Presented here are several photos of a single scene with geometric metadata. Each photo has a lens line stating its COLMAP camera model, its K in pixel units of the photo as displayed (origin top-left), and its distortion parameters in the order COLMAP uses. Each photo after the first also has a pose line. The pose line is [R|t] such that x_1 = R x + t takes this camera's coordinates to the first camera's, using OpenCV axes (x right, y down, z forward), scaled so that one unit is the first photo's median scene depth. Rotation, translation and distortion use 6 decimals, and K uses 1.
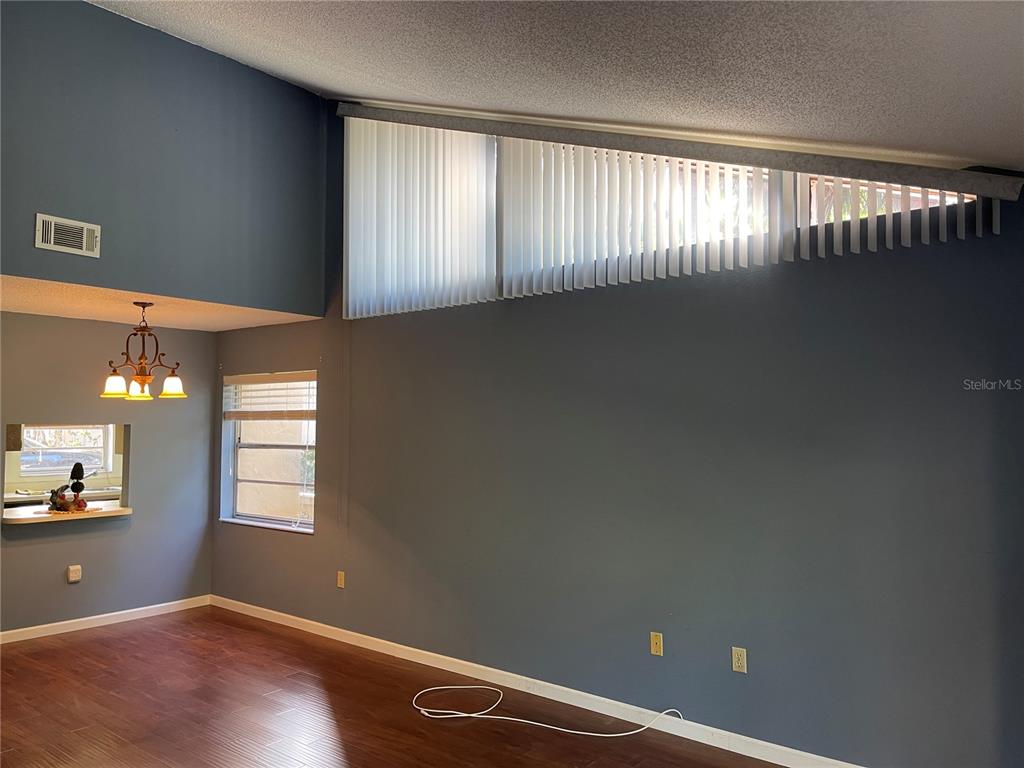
lens RADIAL K [[770.2, 0, 514.1], [0, 770.2, 392.5], [0, 0, 1]] dist [0.076228, -0.097085]
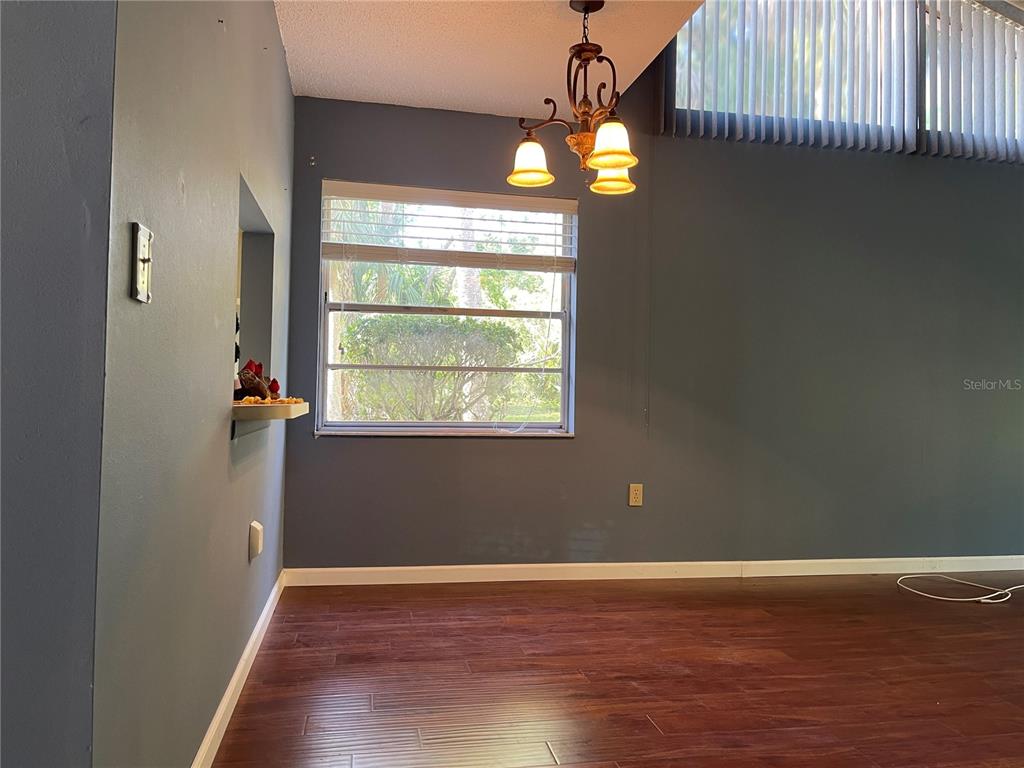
lens RADIAL K [[765.2, 0, 512.9], [0, 765.2, 376.3], [0, 0, 1]] dist [0.082698, -0.104392]
pose [[0.648353, 0.029746, 0.760759, -0.841801], [-0.048121, 0.998840, 0.001955, 0.135644], [-0.759818, -0.037876, 0.649032, 0.628191]]
